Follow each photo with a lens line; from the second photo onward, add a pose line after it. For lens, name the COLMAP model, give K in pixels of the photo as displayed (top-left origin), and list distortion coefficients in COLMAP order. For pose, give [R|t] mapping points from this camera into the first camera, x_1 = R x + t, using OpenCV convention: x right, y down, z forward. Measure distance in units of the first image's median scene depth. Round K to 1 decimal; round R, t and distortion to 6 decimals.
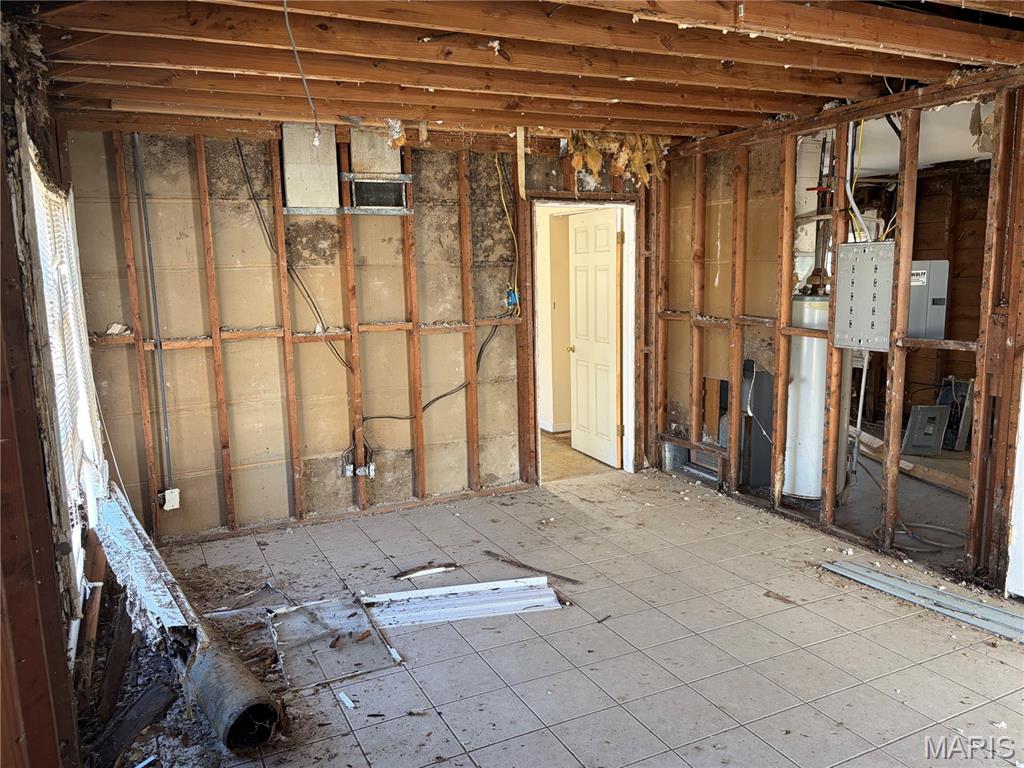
lens RADIAL K [[772.2, 0, 515.0], [0, 772.2, 384.6], [0, 0, 1]] dist [0.032558, -0.032796]
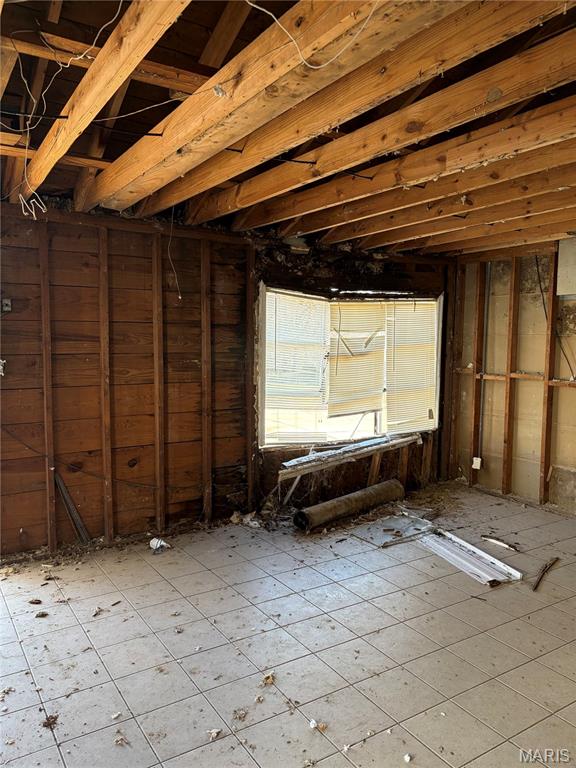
lens RADIAL K [[579.1, 0, 288.3], [0, 579.1, 380.7], [0, 0, 1]] dist [0.032558, -0.032796]
pose [[0.103496, 0.096677, -0.989920, 0.970870], [-0.162824, 0.983485, 0.079026, -0.087078], [0.981212, 0.153004, 0.117528, 0.469524]]
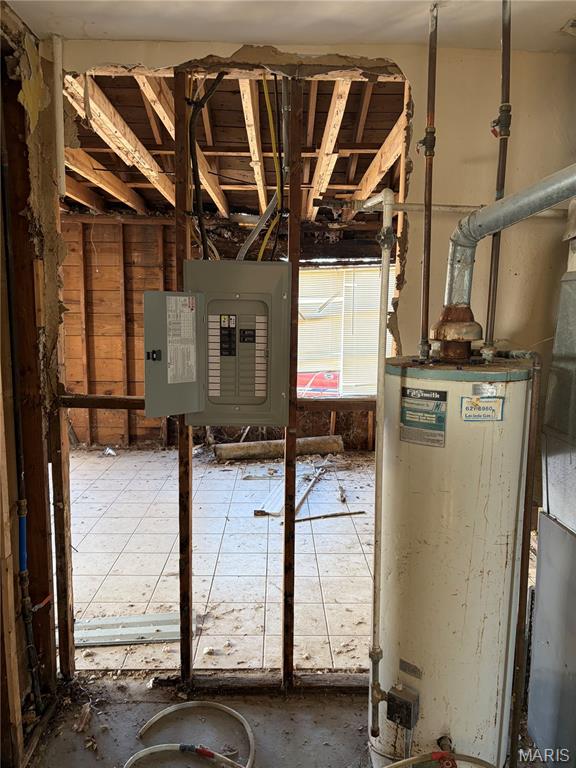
lens RADIAL K [[579.1, 0, 290.8], [0, 579.1, 388.2], [0, 0, 1]] dist [0.032558, -0.032796]
pose [[-0.433153, 0.140363, -0.890324, 1.014324], [-0.138837, 0.965619, 0.219780, -0.222889], [0.890563, 0.218809, -0.398774, 1.435177]]
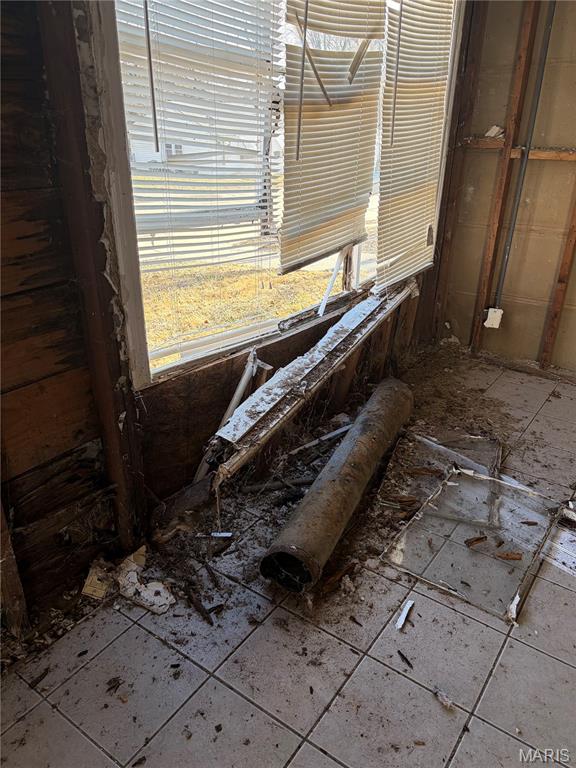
lens RADIAL K [[579.1, 0, 284.3], [0, 579.1, 390.2], [0, 0, 1]] dist [0.032558, -0.032796]
pose [[0.460731, 0.405782, -0.789347, 0.084740], [-0.155331, 0.912504, 0.378429, -0.014095], [0.873842, -0.051744, 0.483449, 0.464221]]
